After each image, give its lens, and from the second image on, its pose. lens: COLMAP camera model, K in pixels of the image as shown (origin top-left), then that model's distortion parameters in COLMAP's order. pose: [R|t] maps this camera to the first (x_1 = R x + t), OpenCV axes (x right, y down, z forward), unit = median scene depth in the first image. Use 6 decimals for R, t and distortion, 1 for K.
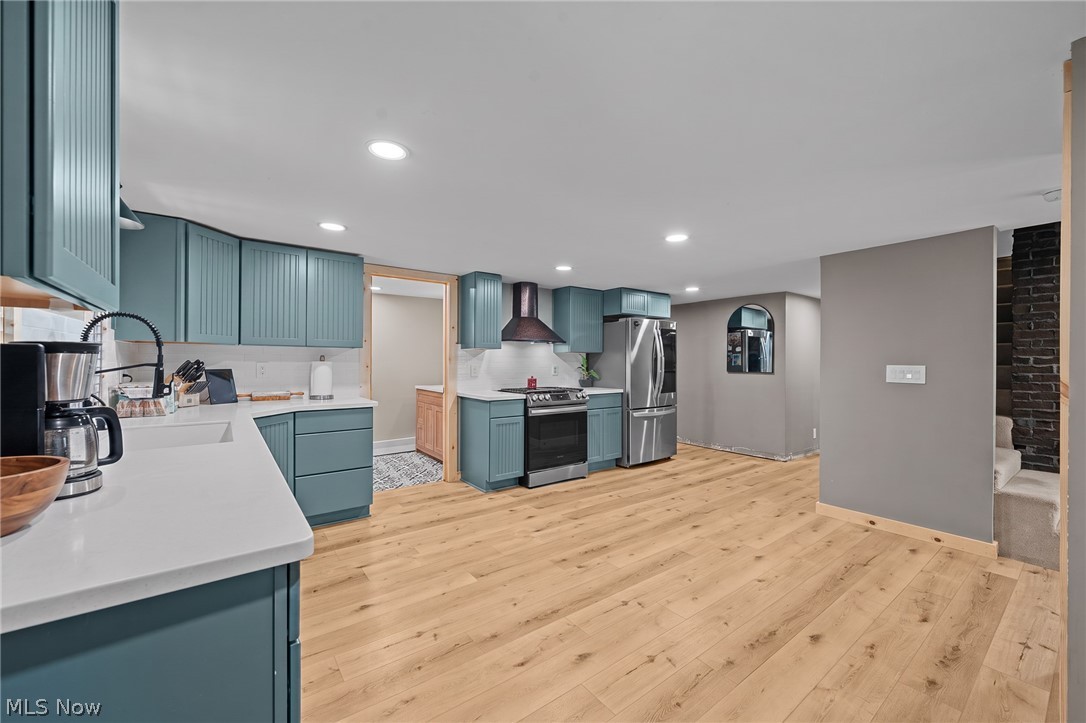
lens RADIAL K [[416.4, 0, 547.5], [0, 416.4, 357.8], [0, 0, 1]] dist [-0.003006, 0.000118]
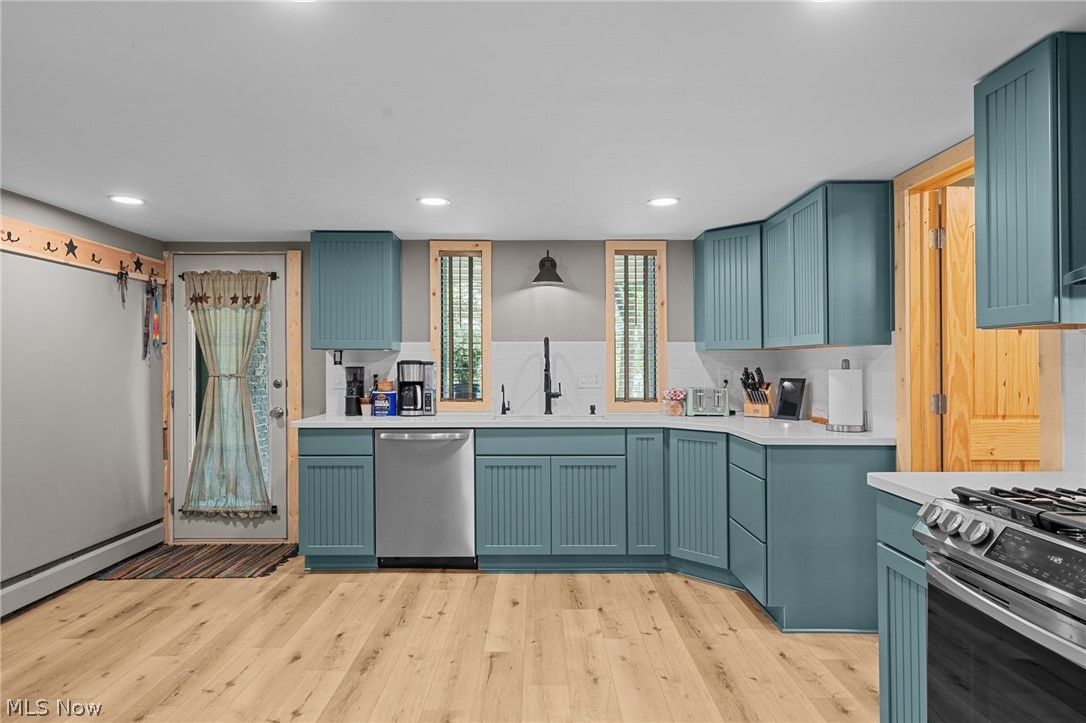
lens RADIAL K [[664.6, 0, 539.6], [0, 664.6, 364.1], [0, 0, 1]] dist [0.008421, 0.001366]
pose [[-0.611975, -0.000995, -0.790876, 0.695251], [0.005291, 0.999972, -0.005352, 0.002914], [0.790859, -0.007460, -0.611953, 1.694318]]
